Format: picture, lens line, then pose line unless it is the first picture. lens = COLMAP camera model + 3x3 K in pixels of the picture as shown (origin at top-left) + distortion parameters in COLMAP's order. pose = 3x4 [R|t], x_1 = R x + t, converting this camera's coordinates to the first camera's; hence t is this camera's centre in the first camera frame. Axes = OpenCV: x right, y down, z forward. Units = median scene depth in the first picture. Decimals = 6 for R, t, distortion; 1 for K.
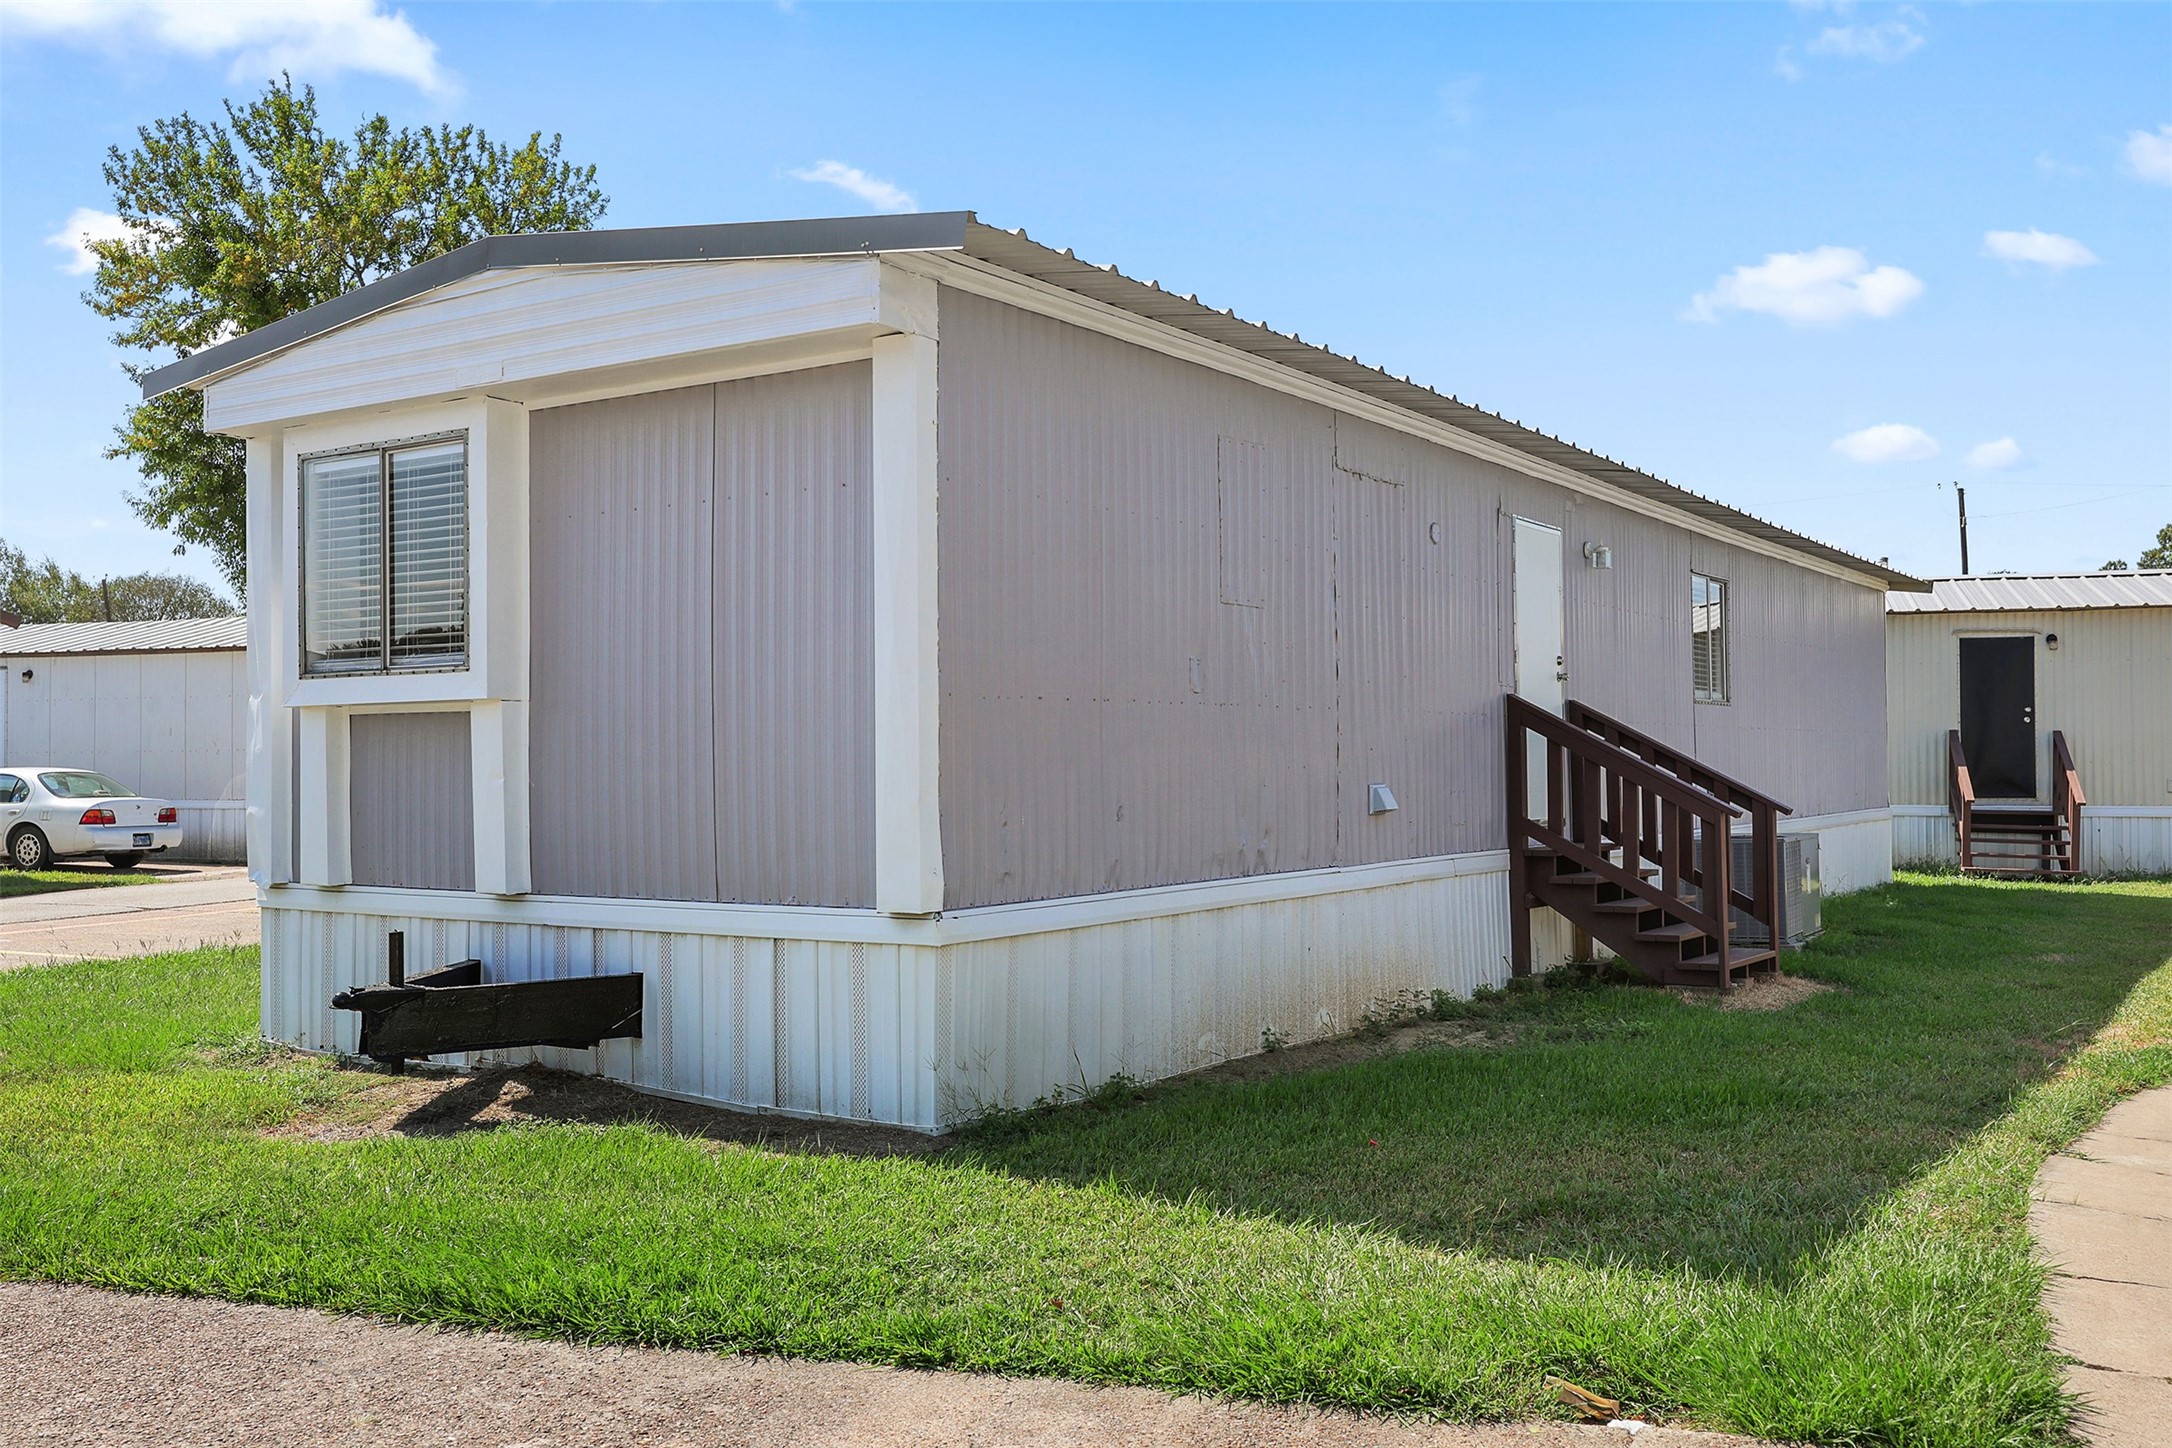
lens RADIAL K [[1908.7, 0, 1091.4], [0, 1908.7, 726.6], [0, 0, 1]] dist [0.008374, 0.001782]
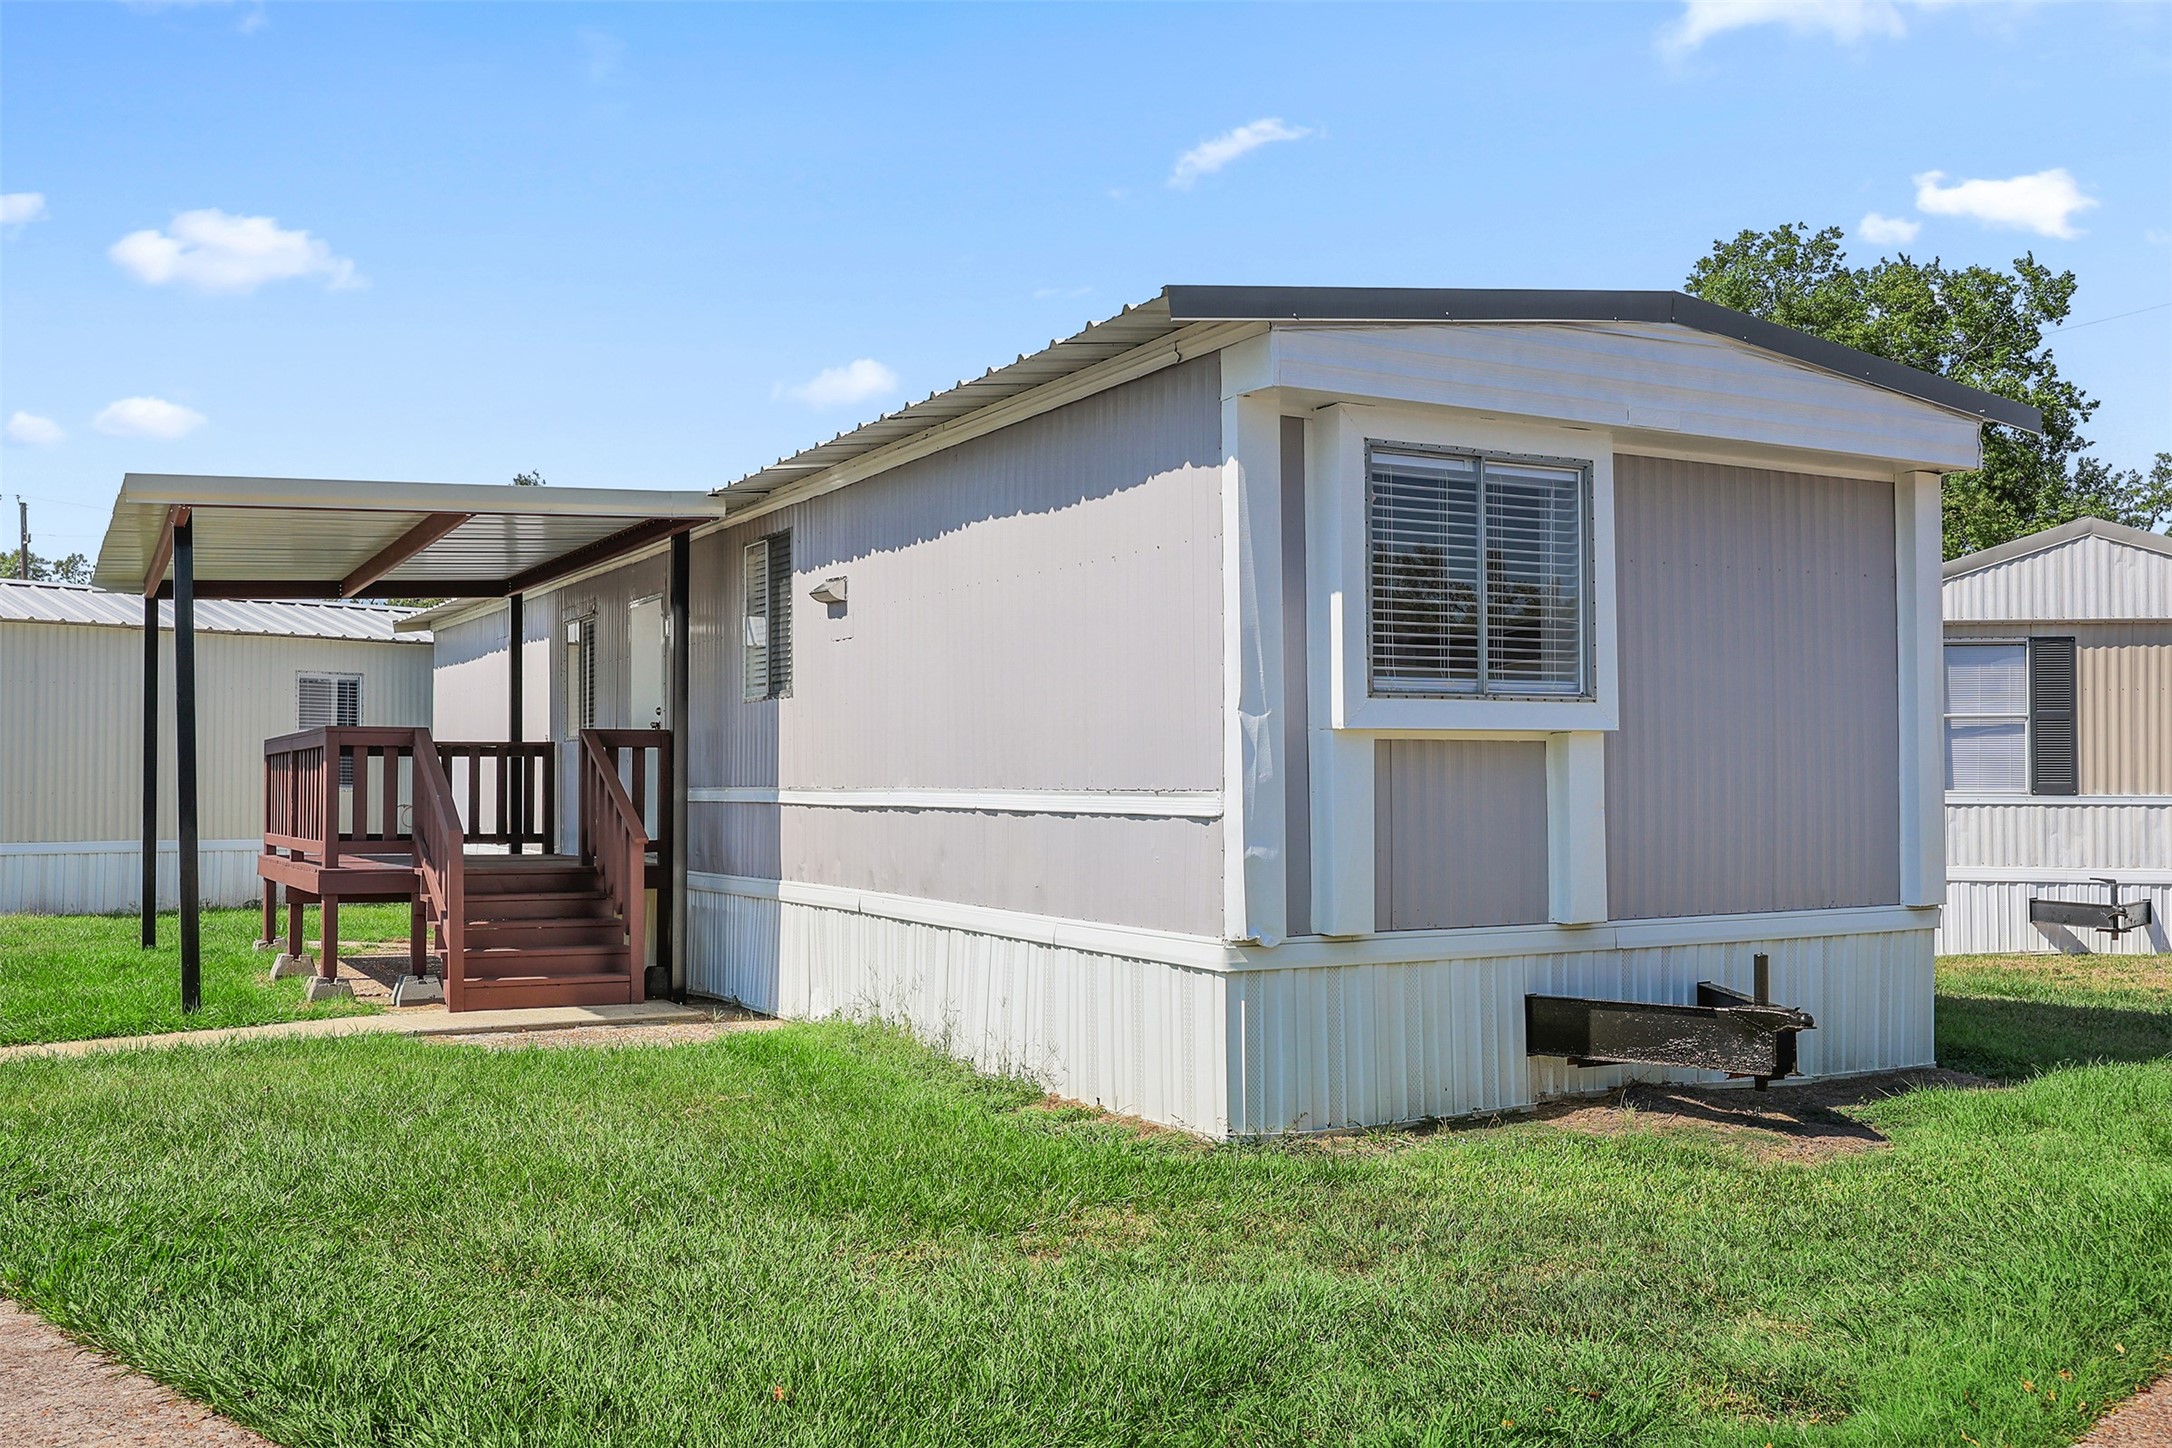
lens RADIAL K [[1908.7, 0, 1093.2], [0, 1908.7, 725.4], [0, 0, 1]] dist [0.008374, 0.001782]
pose [[0.471883, 0.027515, 0.881232, -1.301412], [-0.014817, 0.999619, -0.023277, 0.010336], [-0.881537, -0.002073, 0.472111, 0.738940]]
